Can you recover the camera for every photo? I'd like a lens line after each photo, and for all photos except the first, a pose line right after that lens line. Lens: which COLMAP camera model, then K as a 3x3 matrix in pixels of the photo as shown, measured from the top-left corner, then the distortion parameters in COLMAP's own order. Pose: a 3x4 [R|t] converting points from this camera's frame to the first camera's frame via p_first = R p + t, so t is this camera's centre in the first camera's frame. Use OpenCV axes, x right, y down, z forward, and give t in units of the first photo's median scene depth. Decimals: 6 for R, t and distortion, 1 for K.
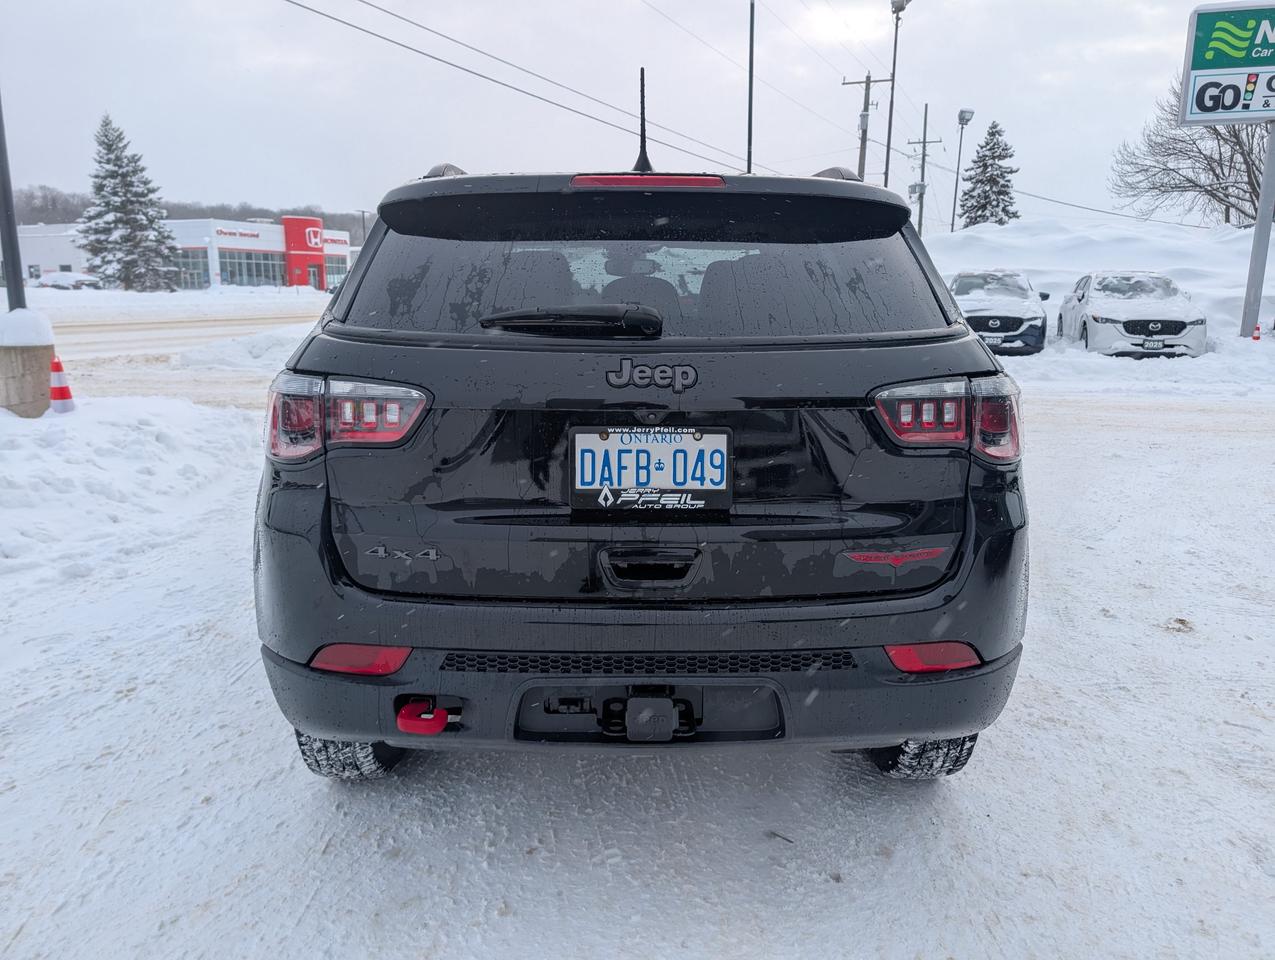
lens RADIAL K [[954.5, 0, 637.5], [0, 954.5, 480.0], [0, 0, 1]] dist [0.047557, -0.043667]
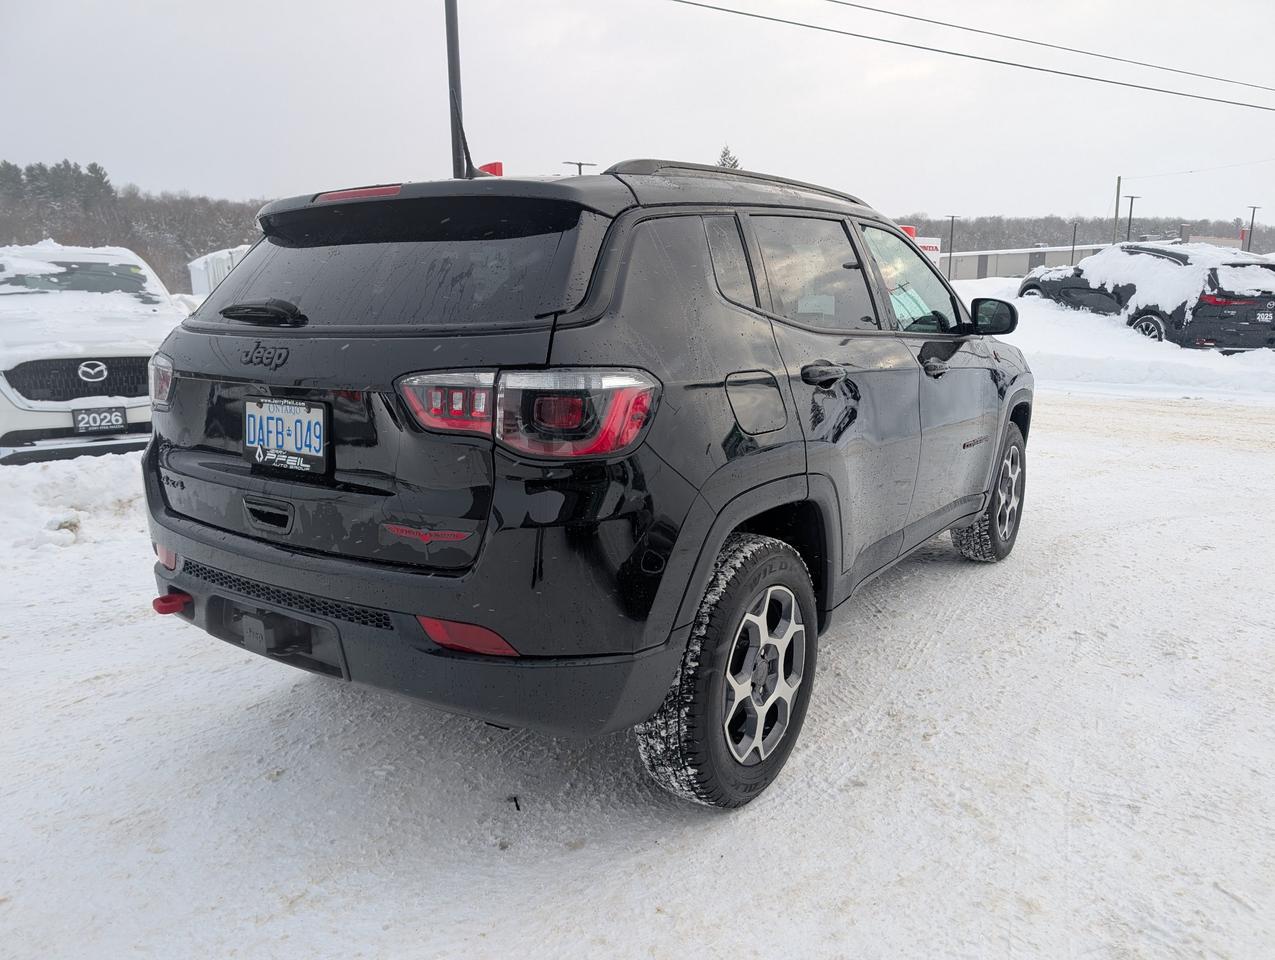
lens RADIAL K [[976.3, 0, 656.8], [0, 976.3, 505.3], [0, 0, 1]] dist [0.037555, -0.005160]
pose [[0.815899, 0.113278, -0.566990, 0.177943], [-0.105256, 0.993334, 0.046992, -0.004887], [0.568534, 0.021338, 0.822383, 0.040330]]
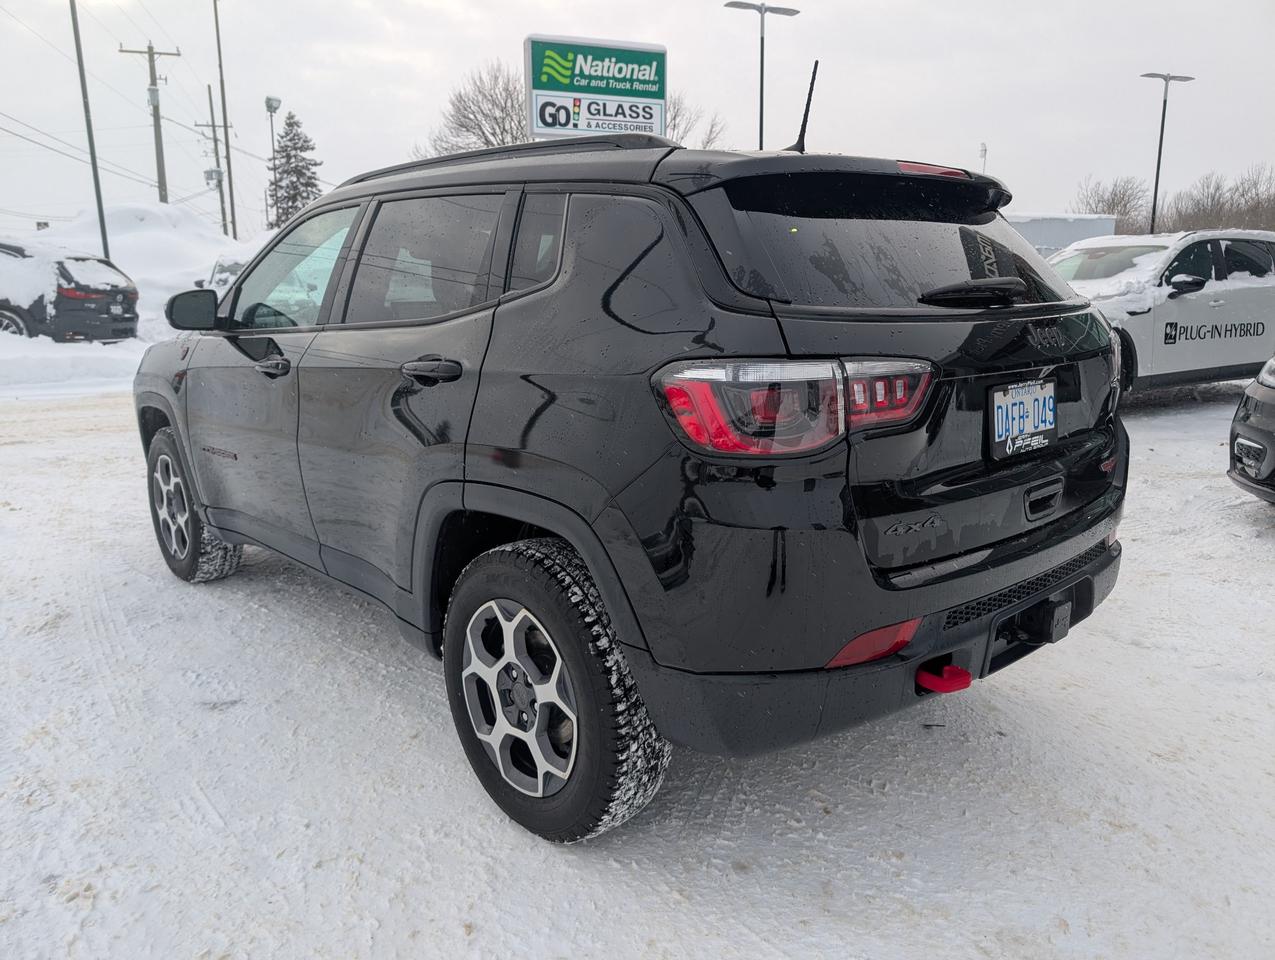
lens RADIAL K [[974.9, 0, 637.5], [0, 974.9, 480.0], [0, 0, 1]] dist [0.001218, 0.002840]
pose [[0.734391, -0.146739, 0.662674, -0.182326], [0.144104, 0.987800, 0.059034, -0.011988], [-0.663252, 0.052140, 0.746577, 0.068481]]
